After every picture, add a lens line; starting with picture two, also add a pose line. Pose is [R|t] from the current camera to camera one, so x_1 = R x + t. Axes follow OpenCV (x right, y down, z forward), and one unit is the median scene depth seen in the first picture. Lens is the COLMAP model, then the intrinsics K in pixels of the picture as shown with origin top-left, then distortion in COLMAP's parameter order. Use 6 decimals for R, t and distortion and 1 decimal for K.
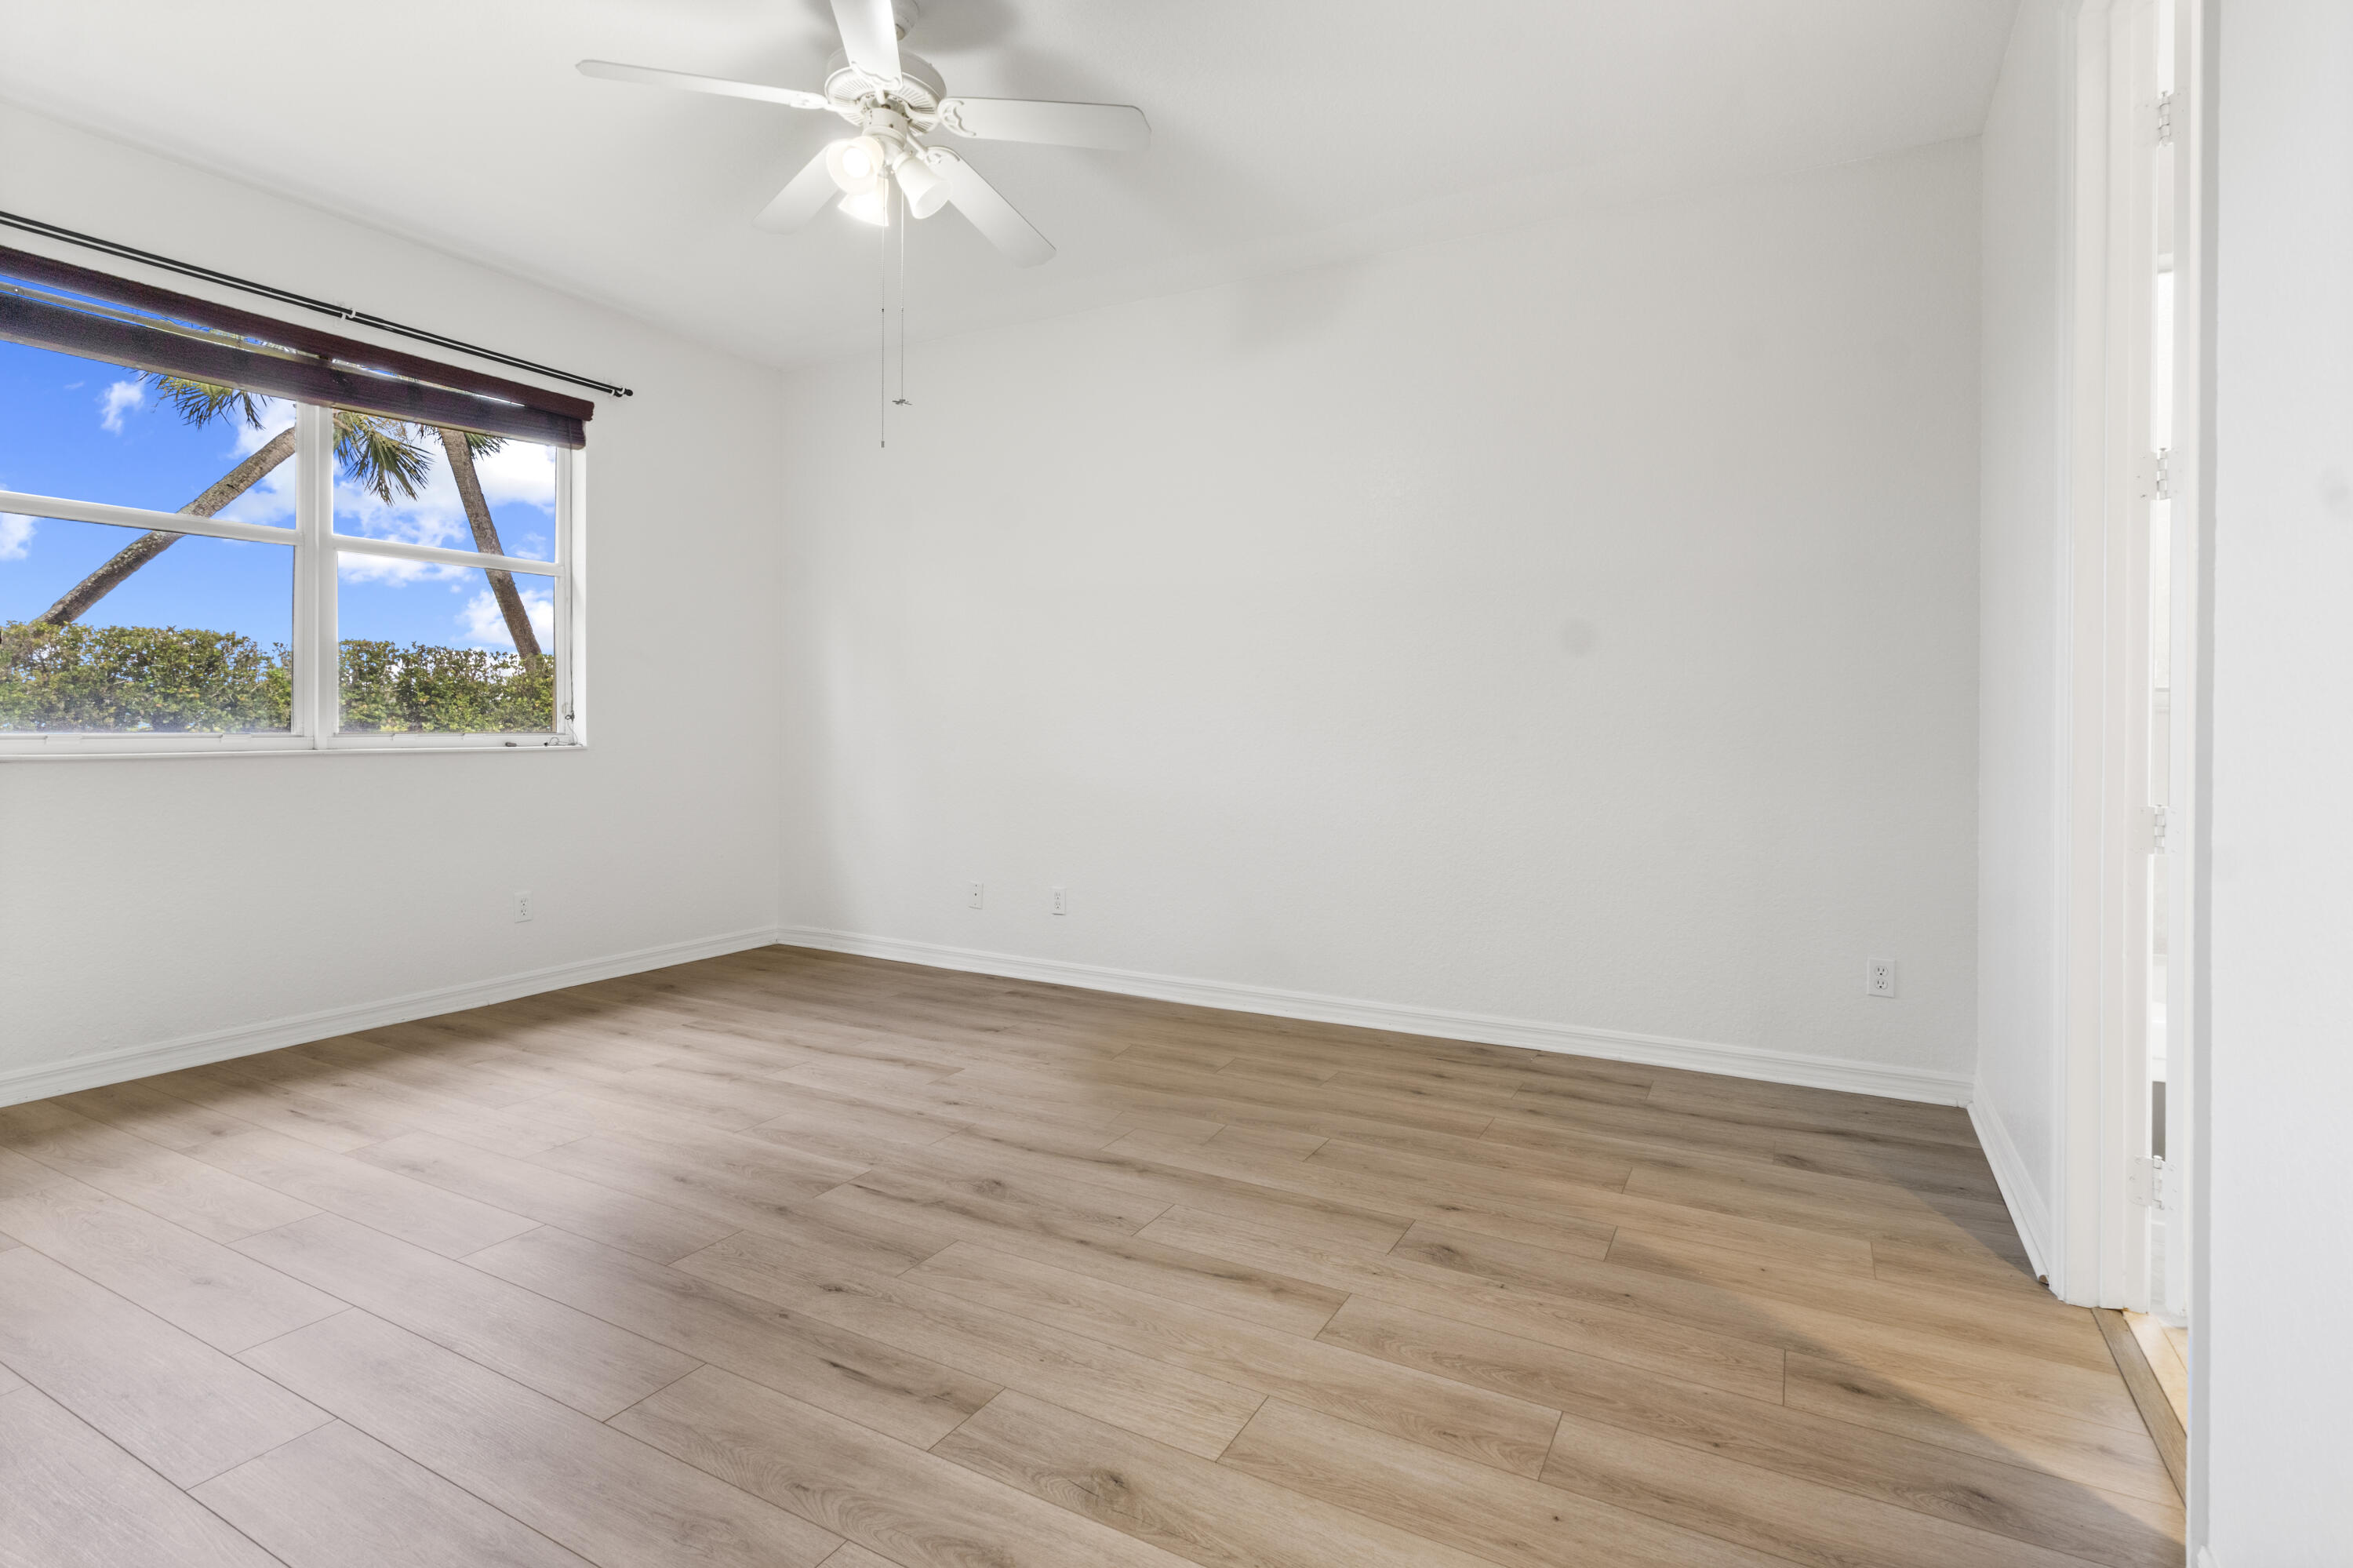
lens RADIAL K [[1127.7, 0, 1185.9], [0, 1127.7, 765.4], [0, 0, 1]] dist [0.001378, -0.000700]
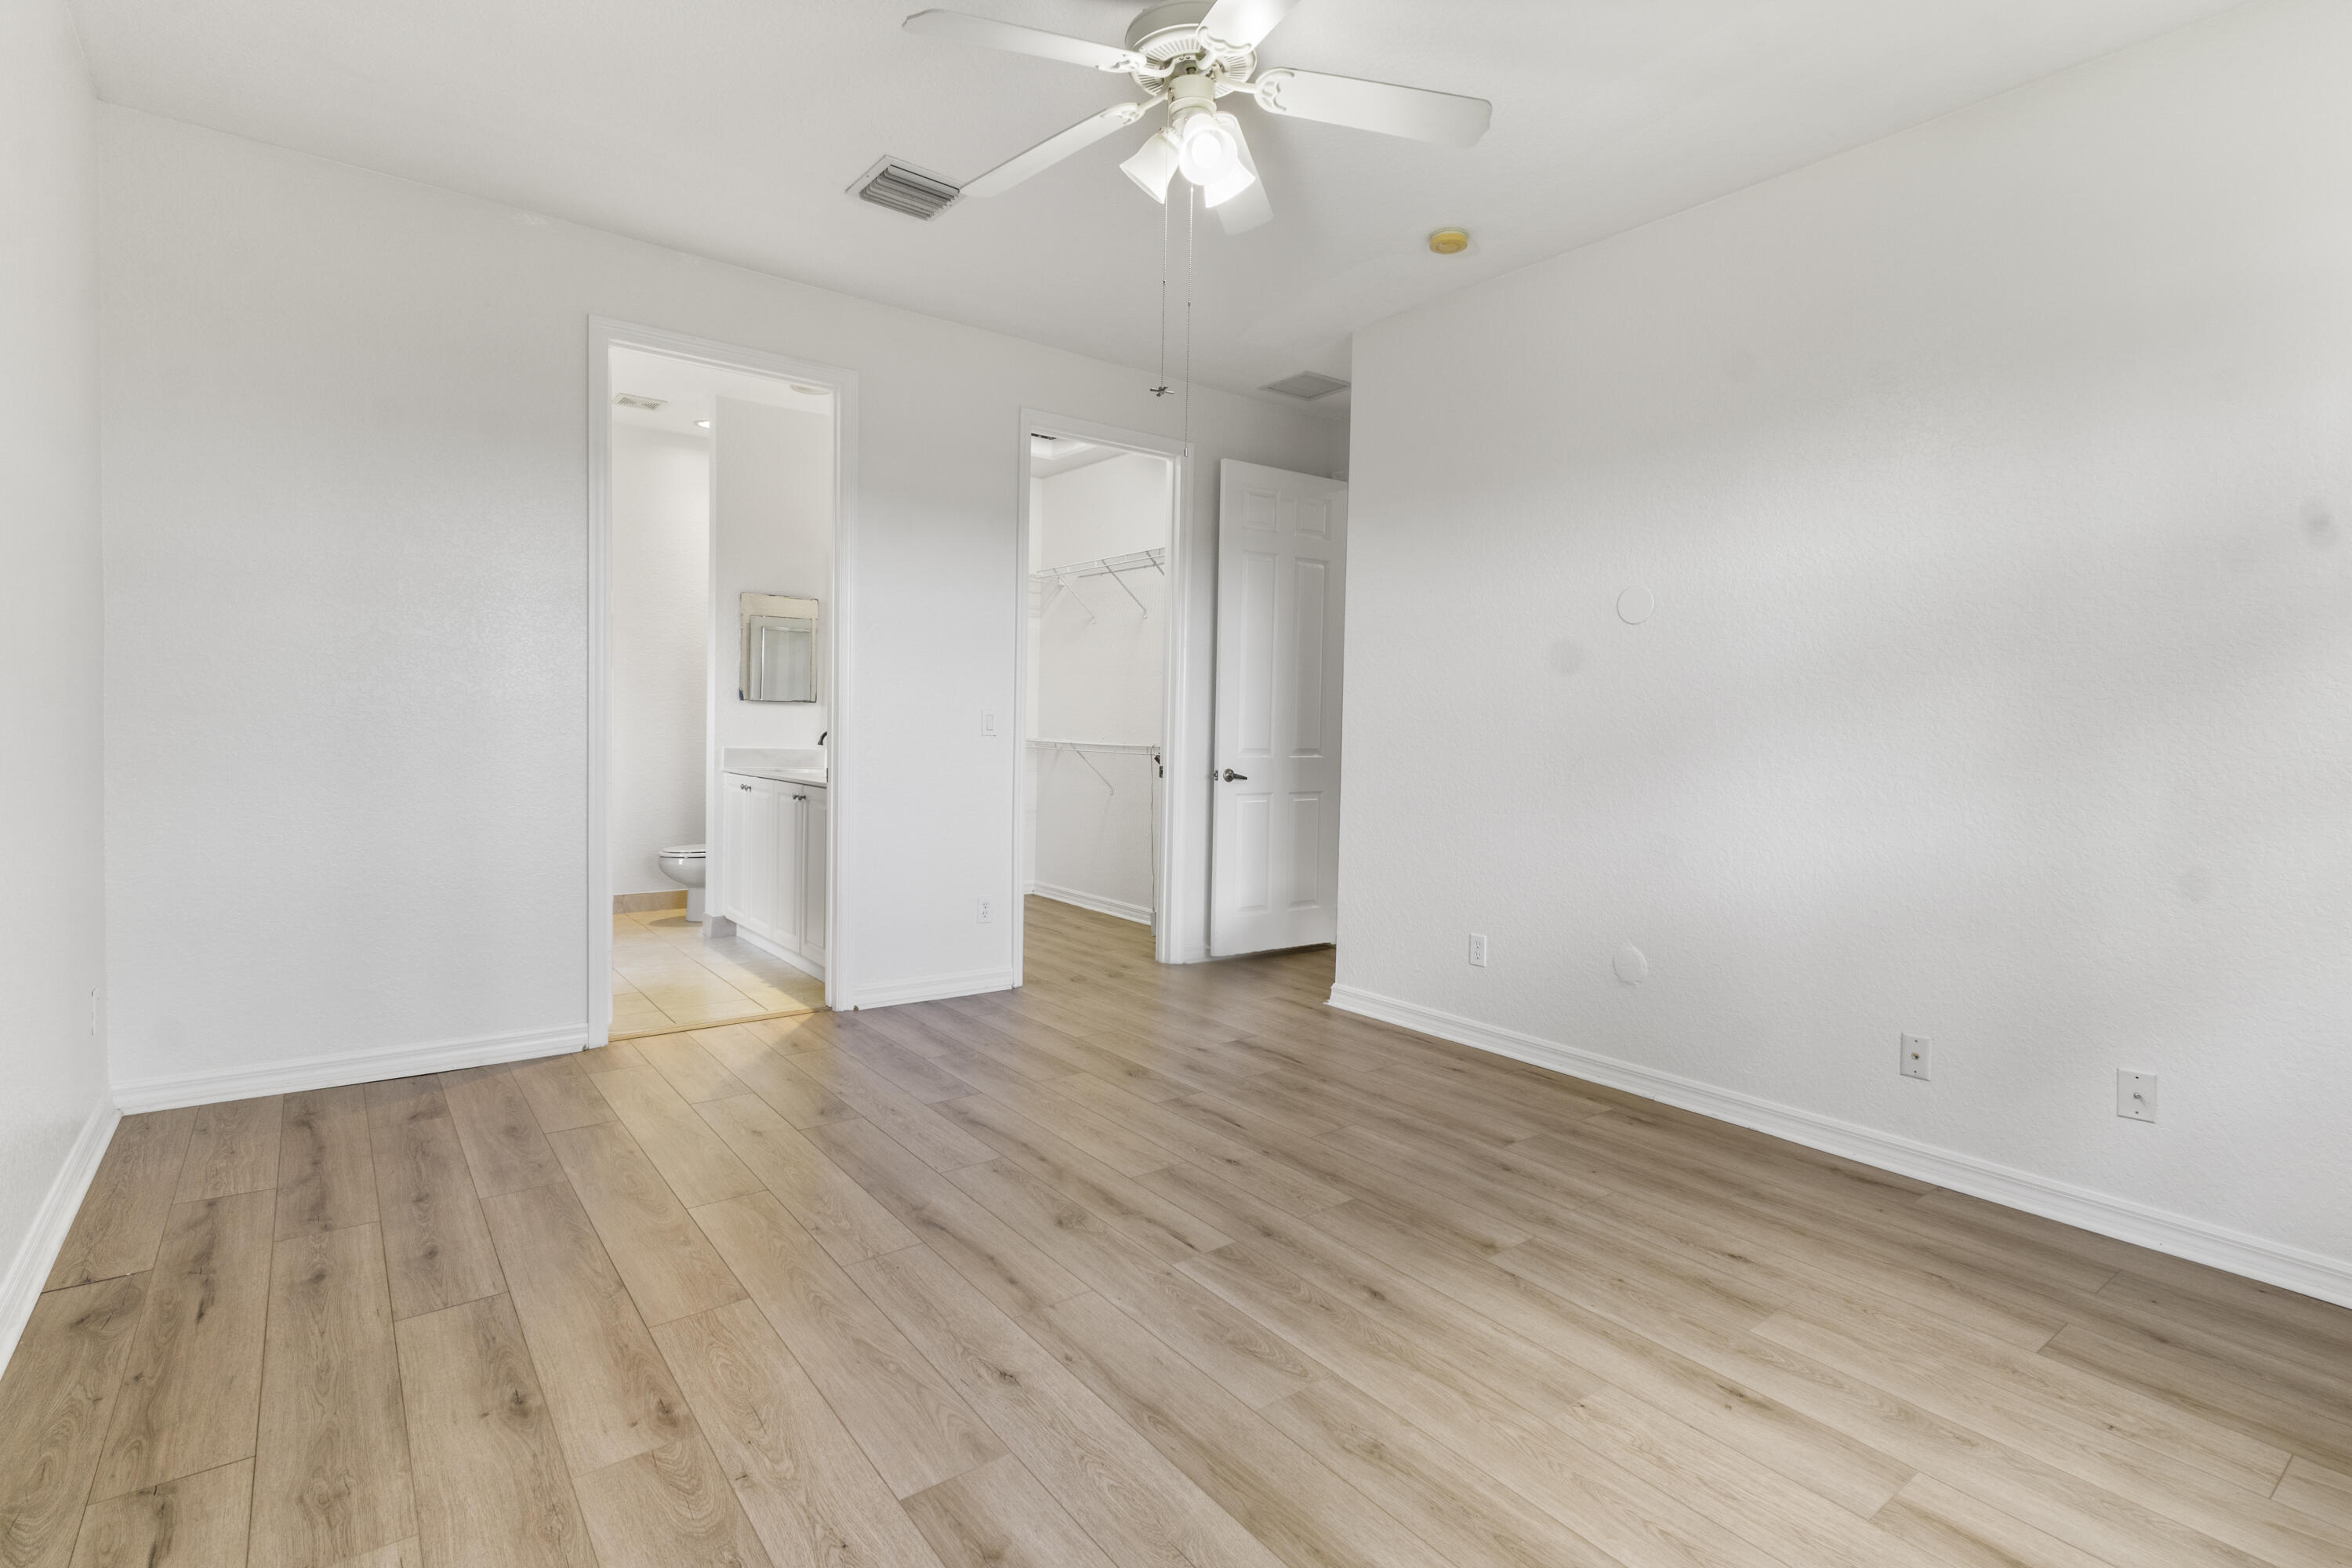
lens RADIAL K [[1127.1, 0, 1185.4], [0, 1127.1, 765.4], [0, 0, 1]] dist [0.001378, -0.000700]
pose [[-0.914201, -0.041512, 0.403128, -0.677023], [-0.013003, 0.997232, 0.073202, -0.104858], [-0.405051, 0.061680, -0.912211, 1.914611]]
